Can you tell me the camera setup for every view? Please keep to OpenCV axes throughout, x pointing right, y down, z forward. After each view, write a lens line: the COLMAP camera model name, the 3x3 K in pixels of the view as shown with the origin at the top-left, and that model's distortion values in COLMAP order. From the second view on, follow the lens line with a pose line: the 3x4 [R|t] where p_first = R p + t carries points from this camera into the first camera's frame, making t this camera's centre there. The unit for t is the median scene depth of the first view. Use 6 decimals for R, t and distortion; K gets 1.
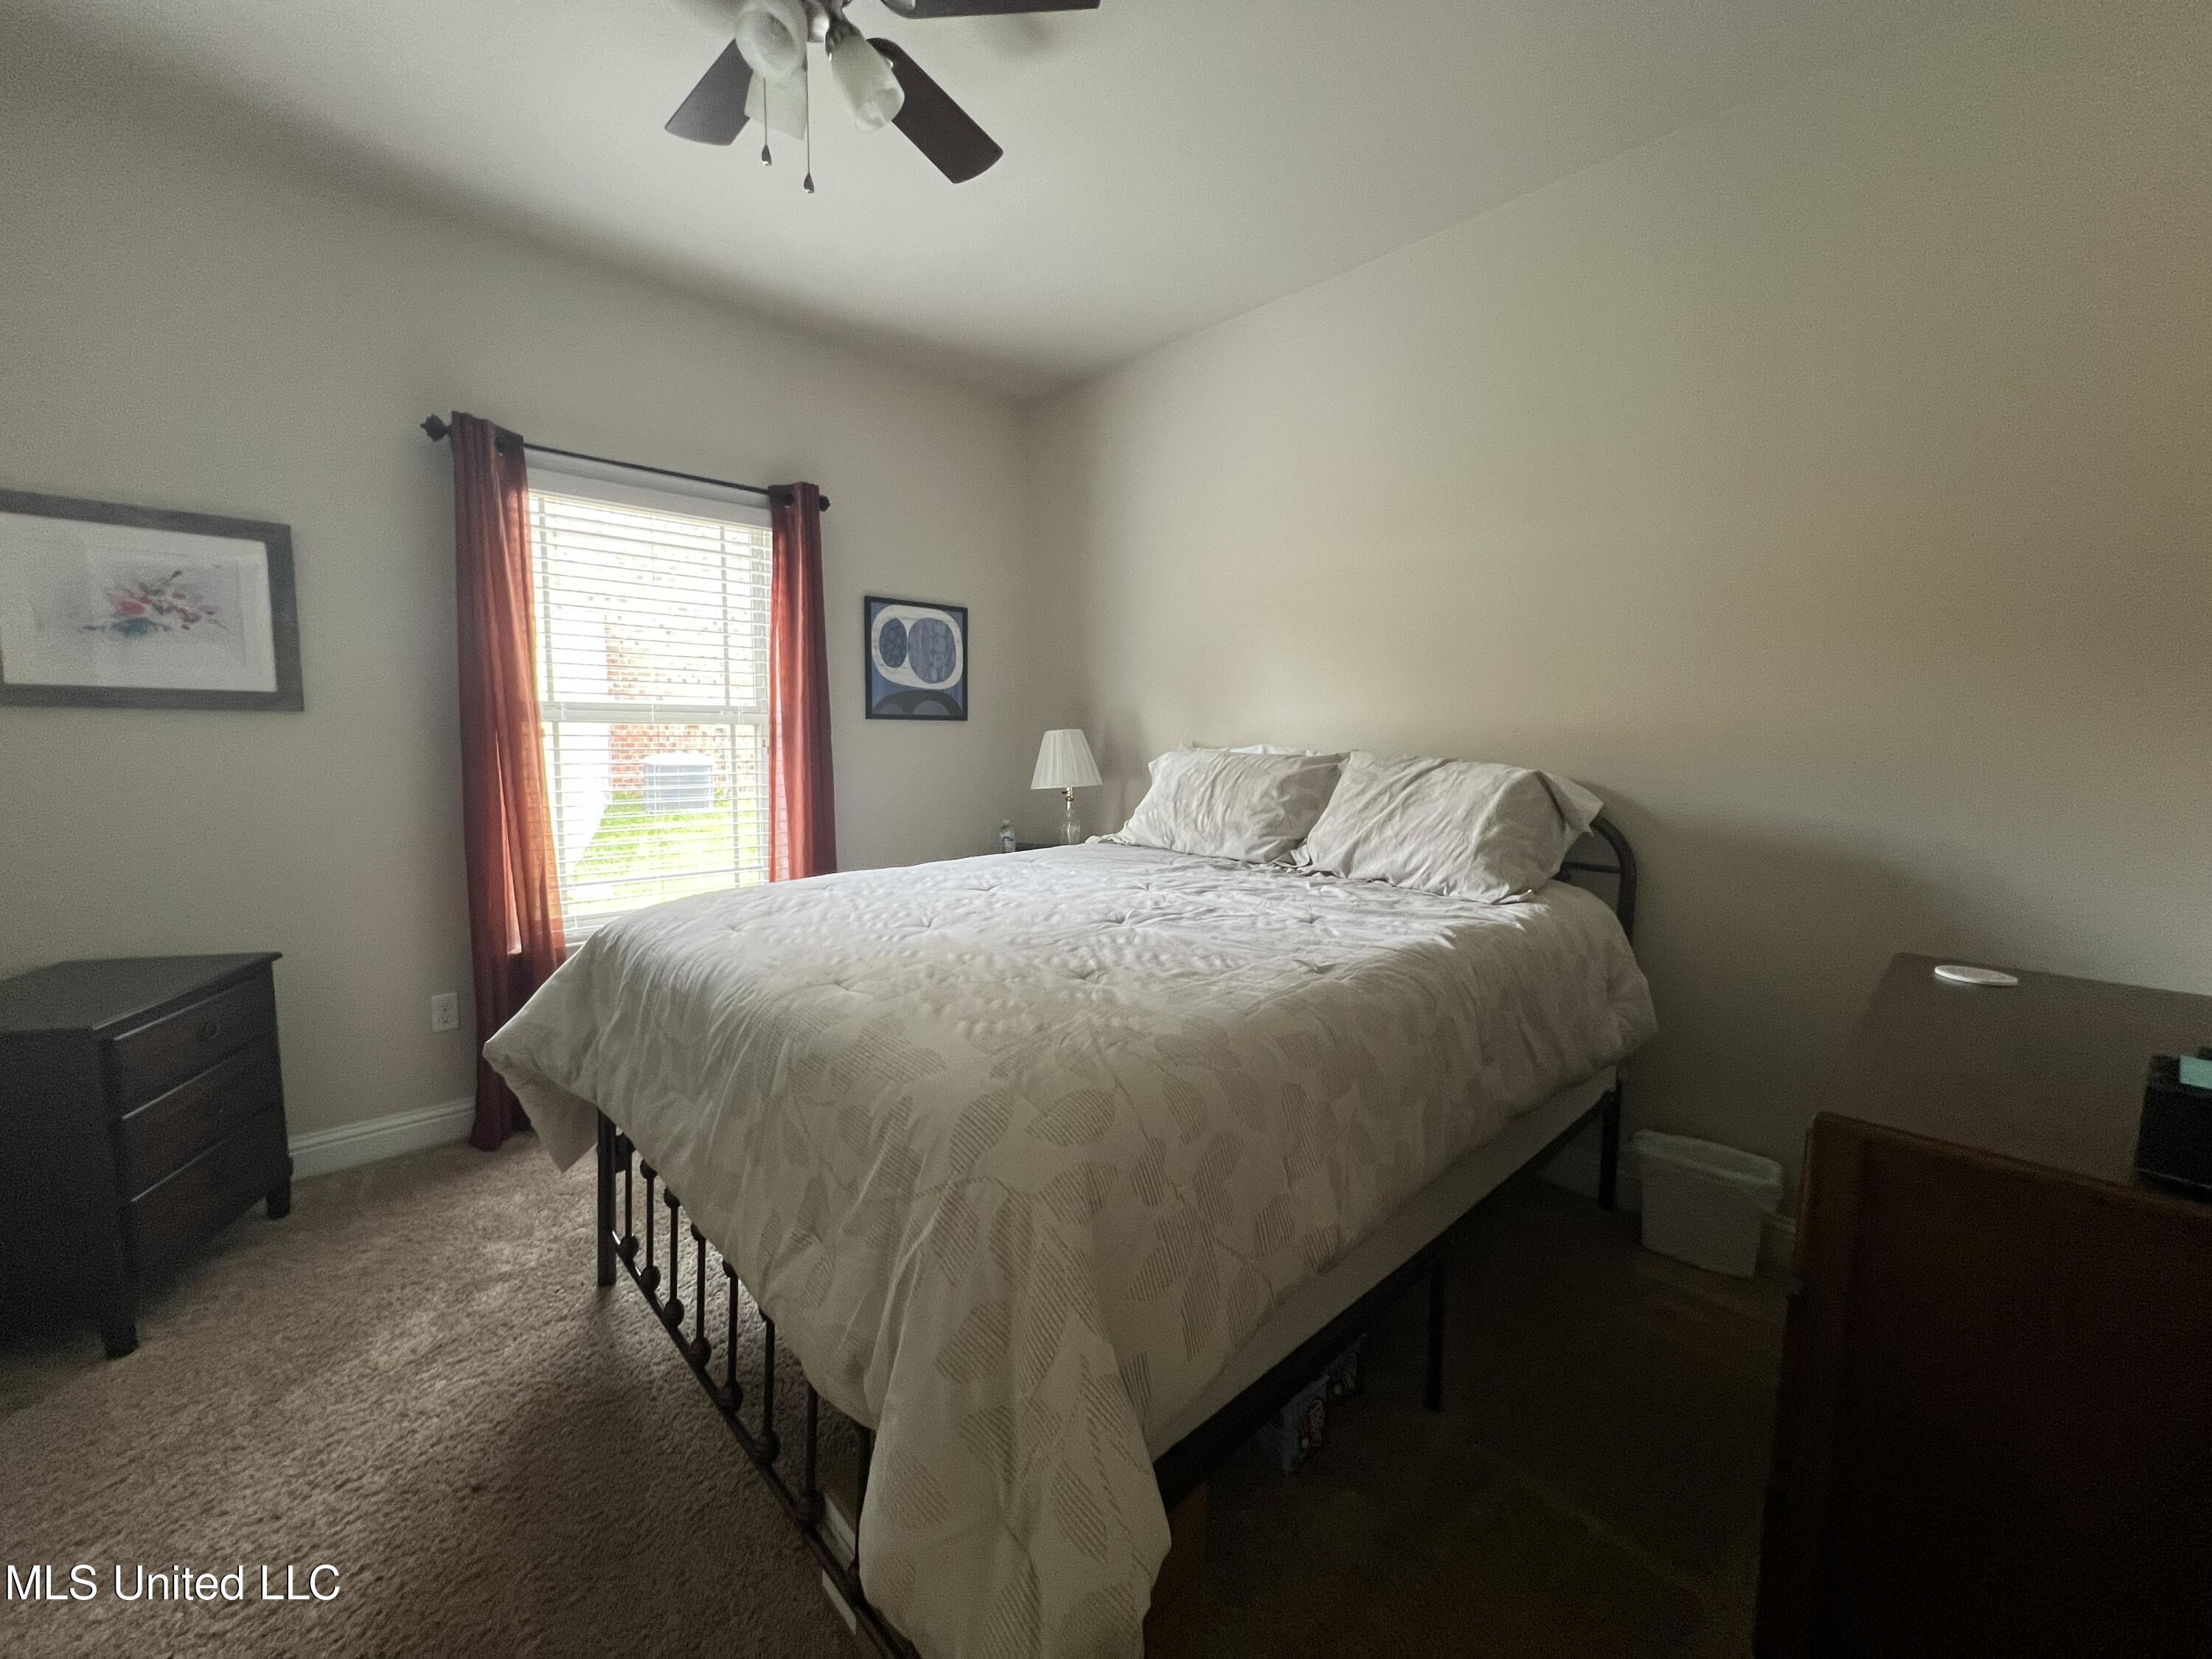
lens RADIAL K [[889.9, 0, 1100.2], [0, 889.9, 830.5], [0, 0, 1]] dist [-0.003685, 0.001524]
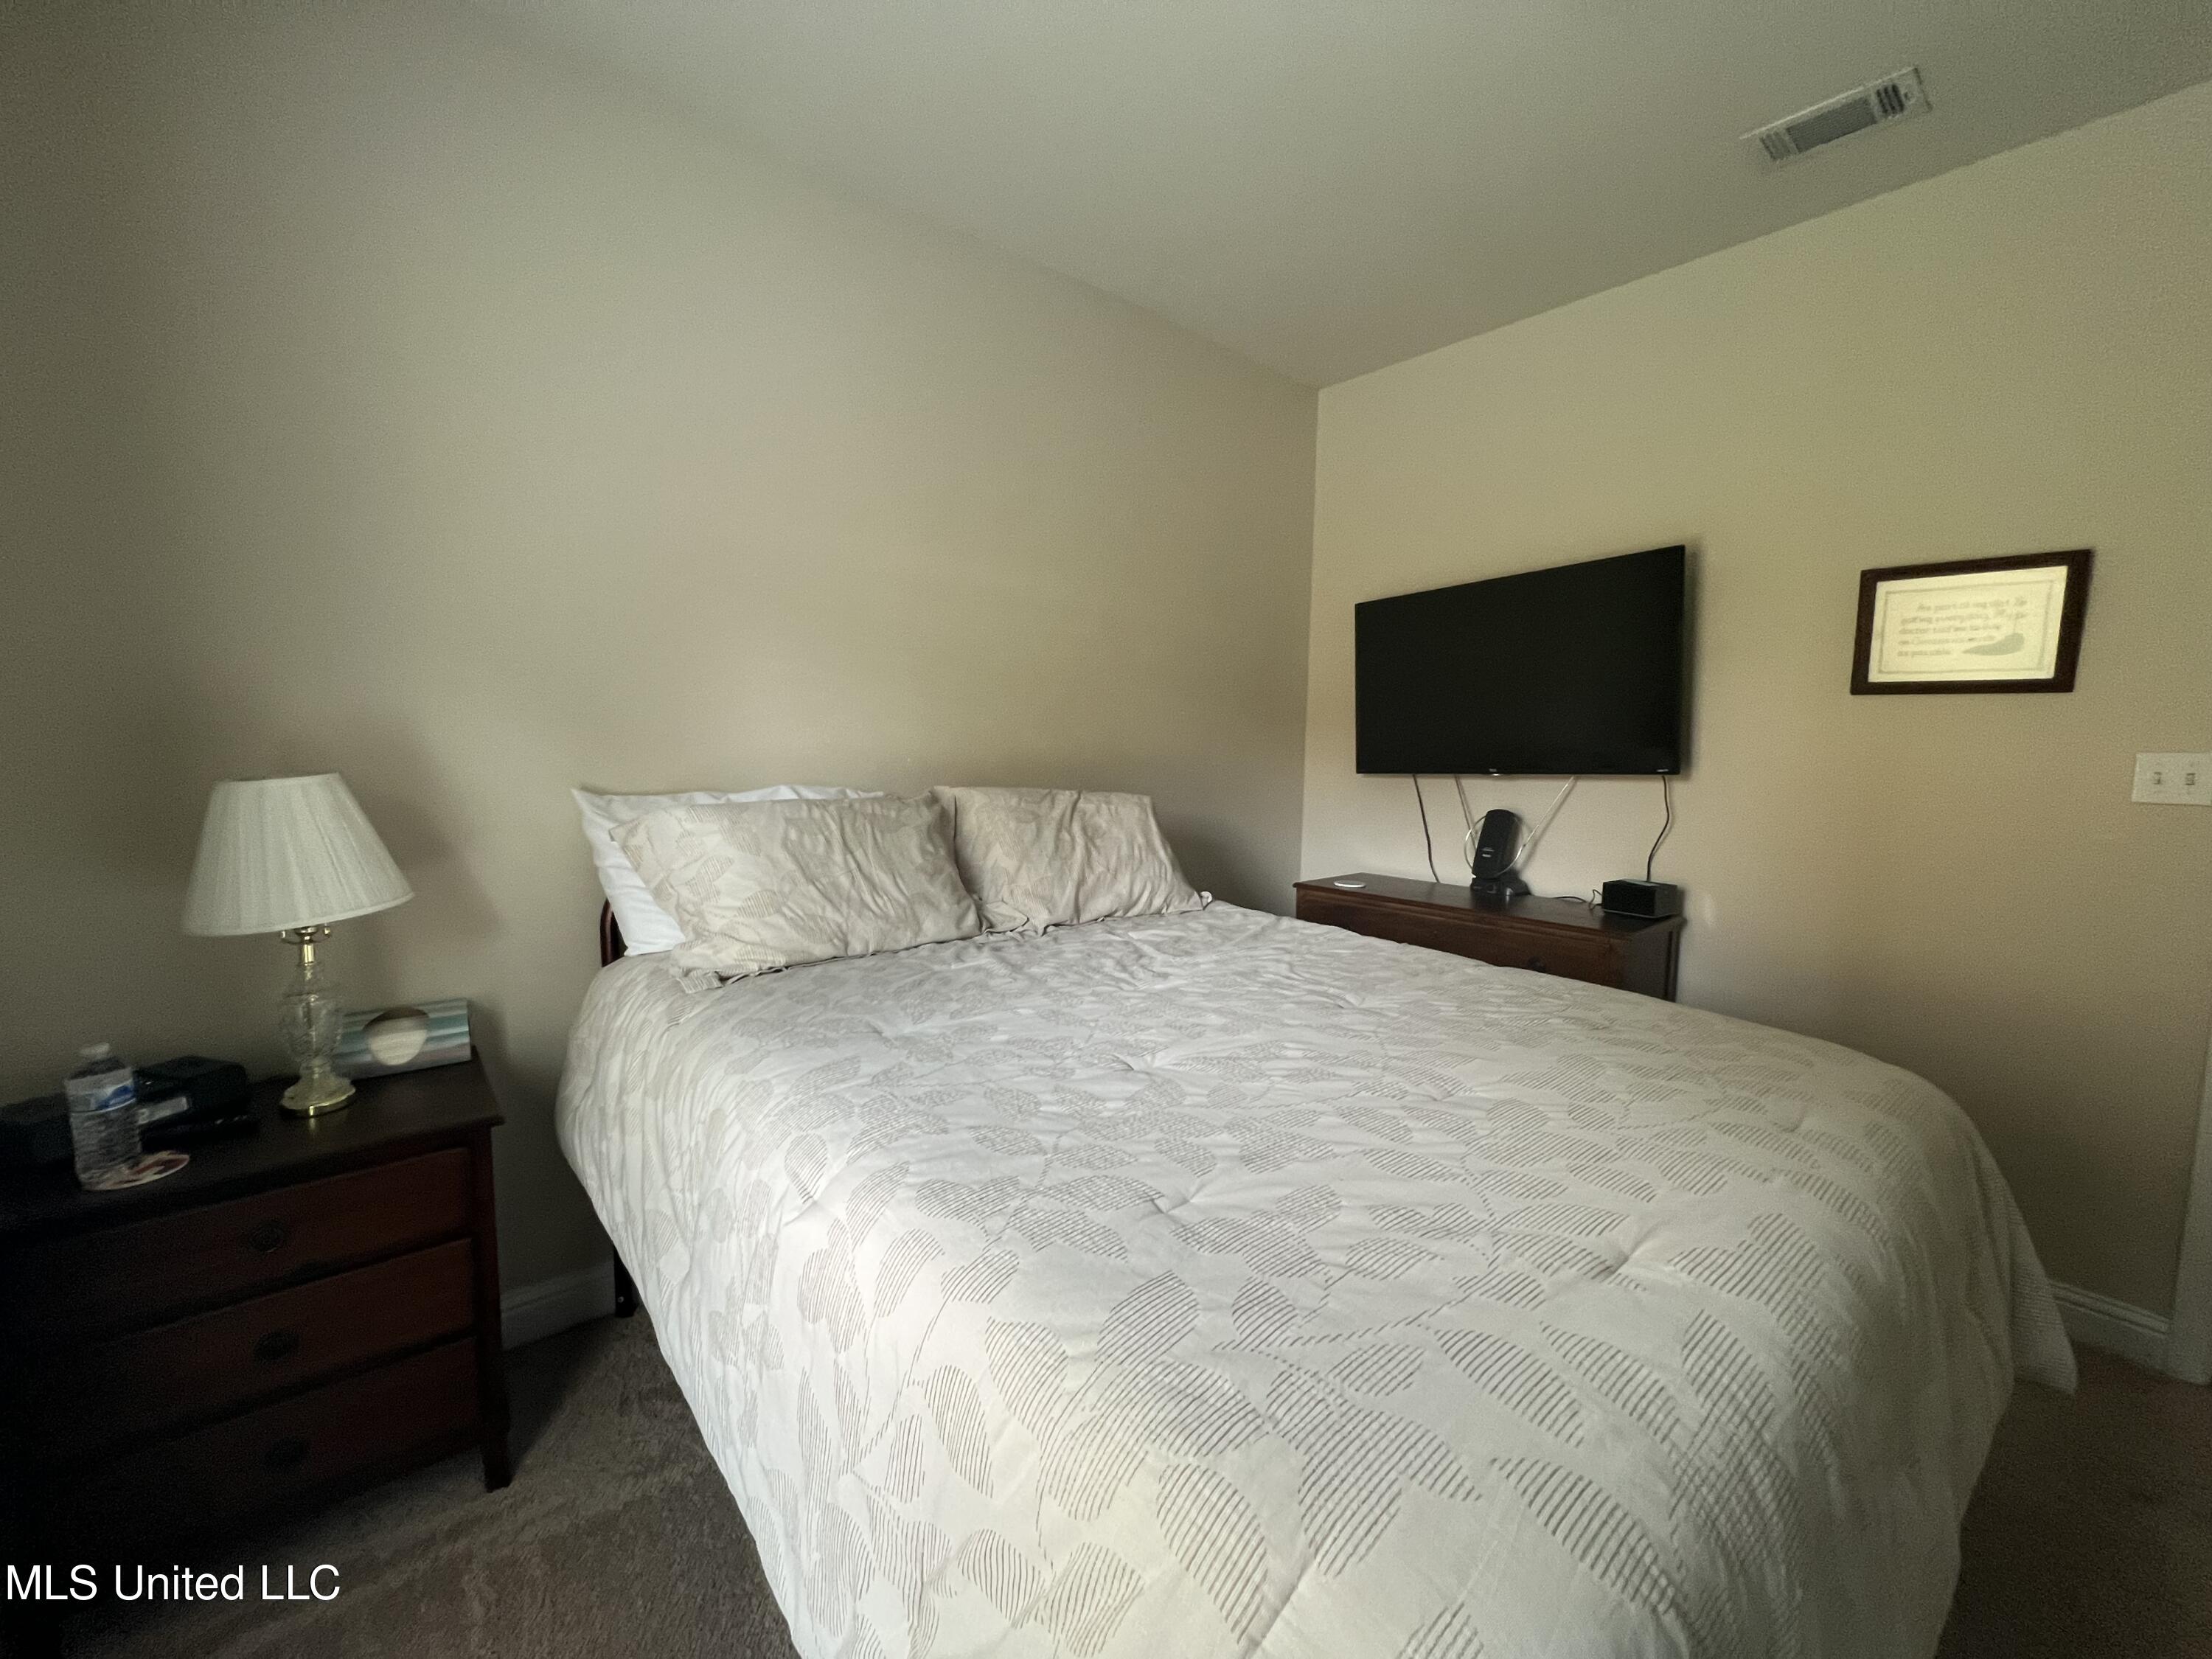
lens RADIAL K [[889.9, 0, 1104.6], [0, 889.9, 828.8], [0, 0, 1]] dist [-0.003685, 0.001524]
pose [[0.071029, -0.108462, 0.991560, -0.691258], [0.103104, 0.989544, 0.100856, -0.148351], [-0.992131, 0.095070, 0.081469, 0.953030]]
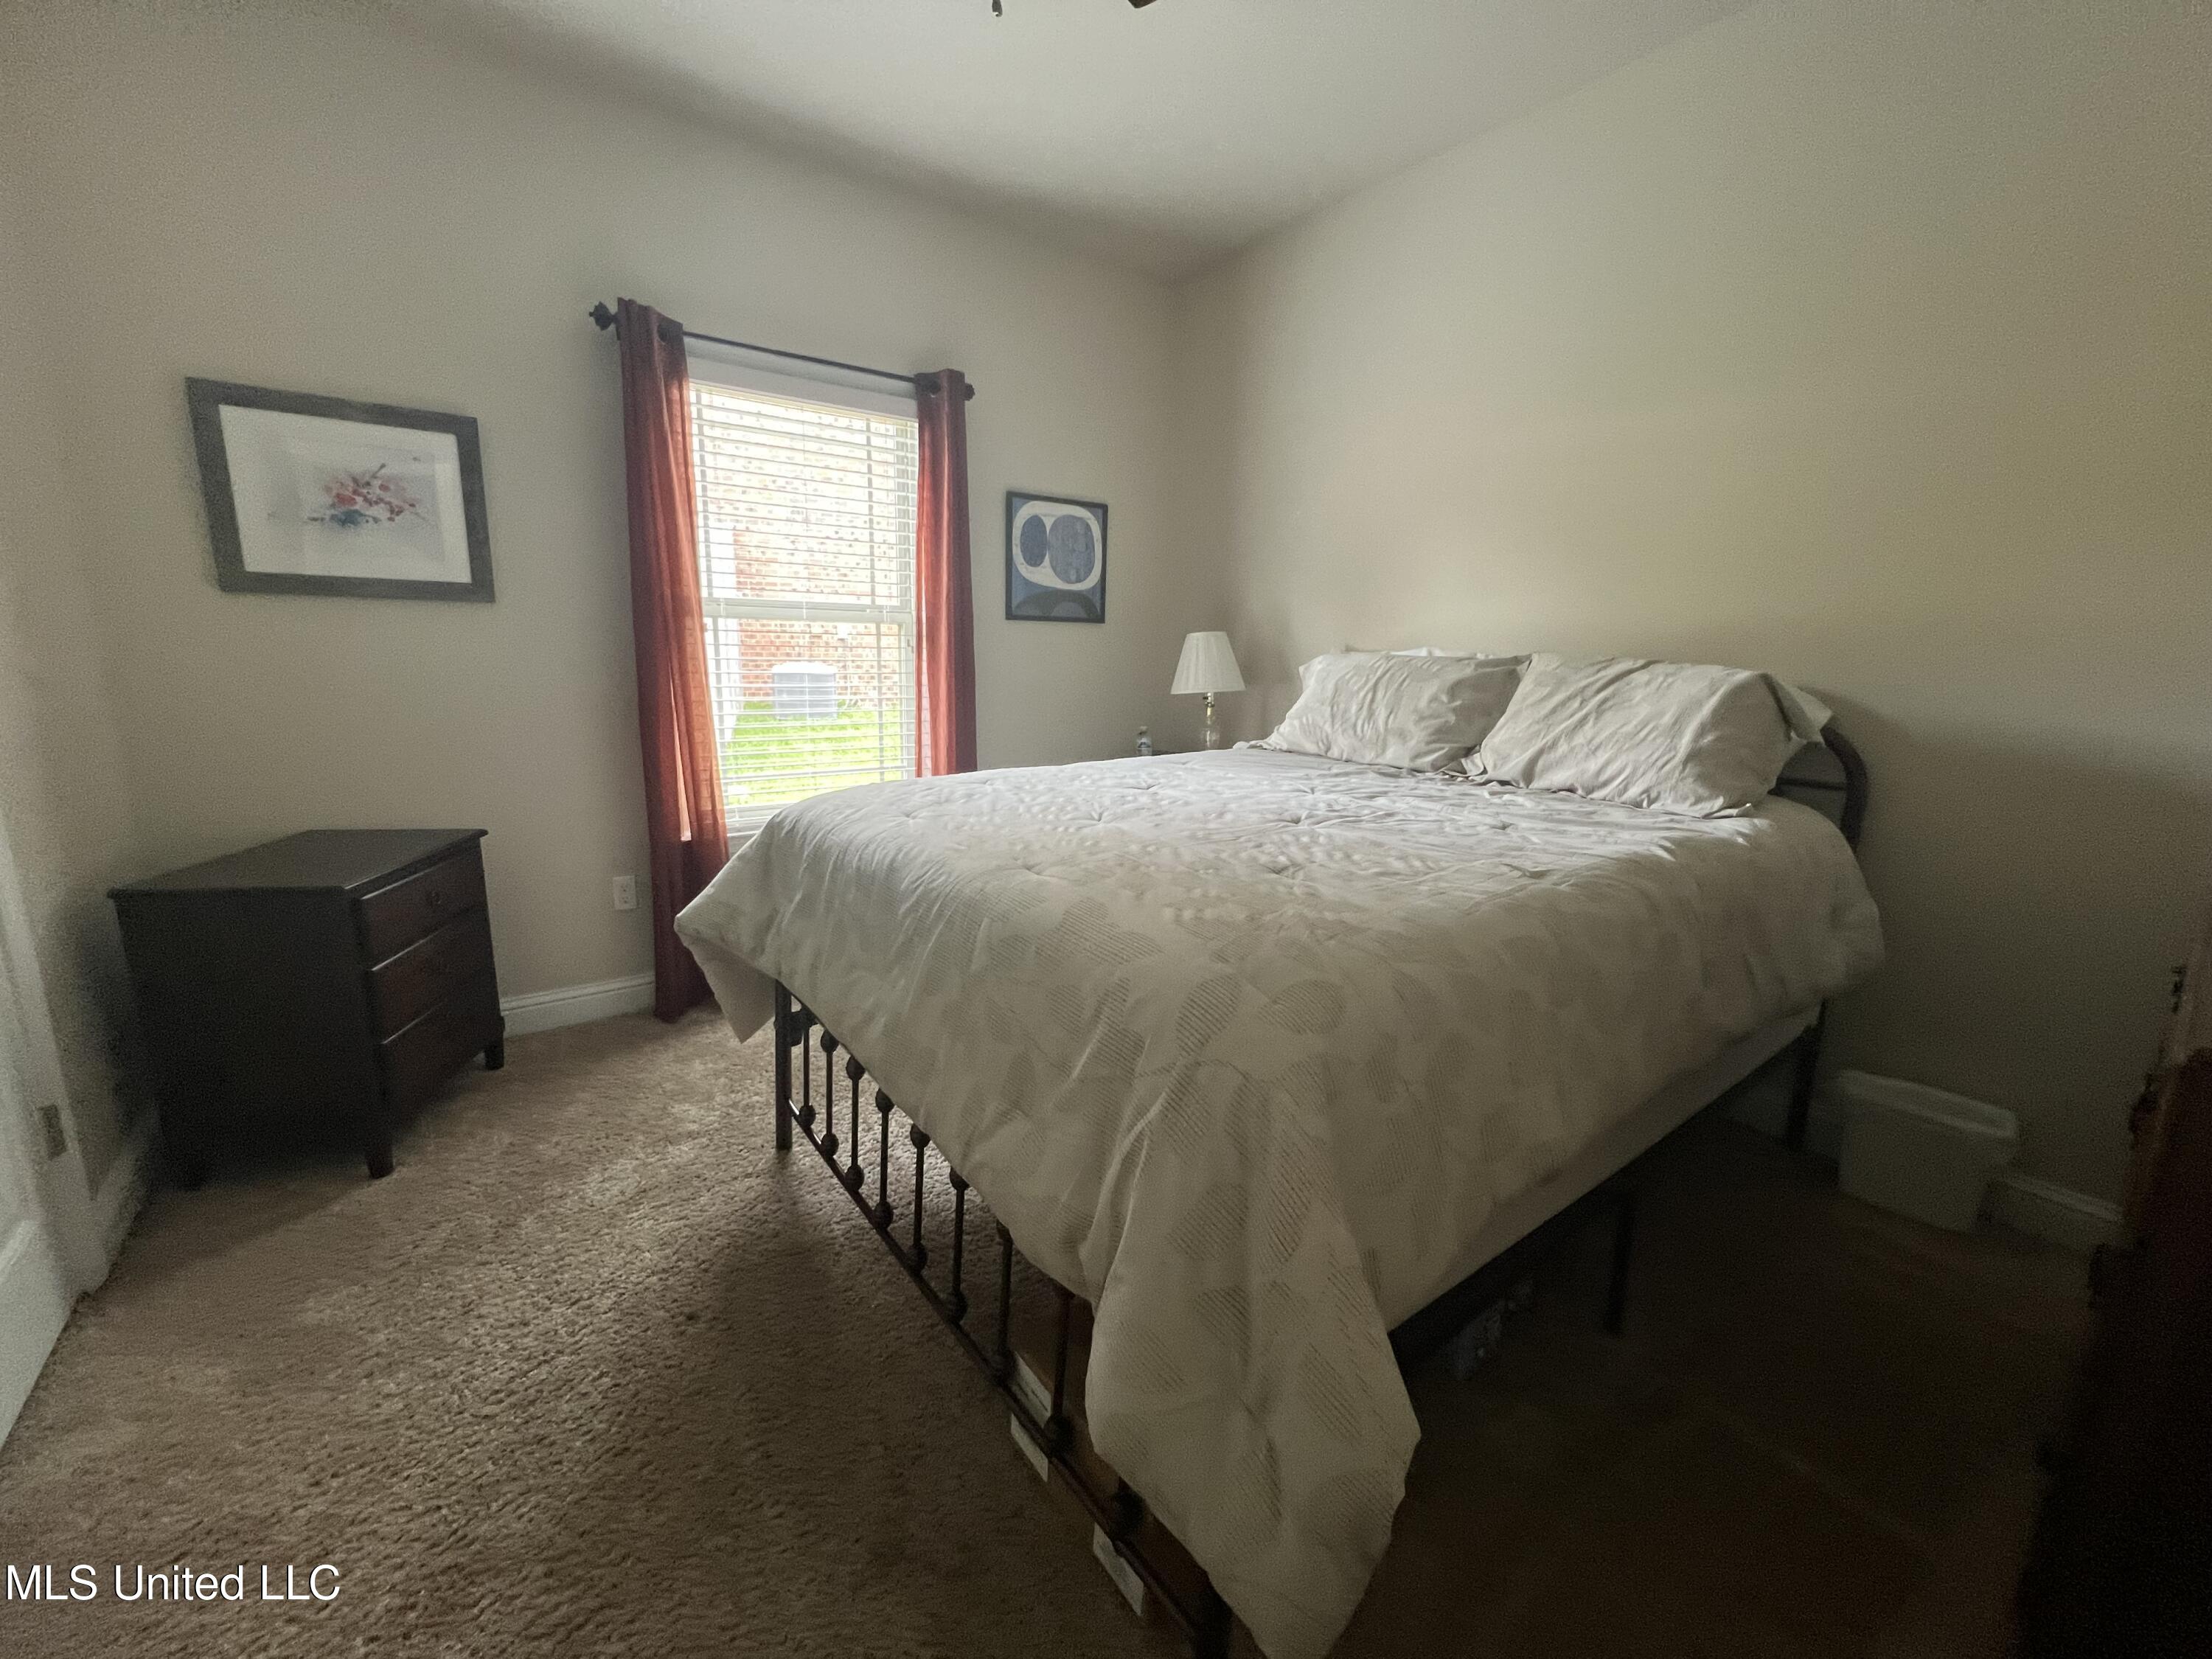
lens RADIAL K [[889.9, 0, 1099.1], [0, 889.9, 831.3], [0, 0, 1]] dist [-0.003685, 0.001524]
pose [[0.993072, 0.032867, -0.112821, -0.067162], [-0.022402, 0.995433, 0.092802, 0.023587], [0.115356, -0.089631, 0.989272, 0.021776]]
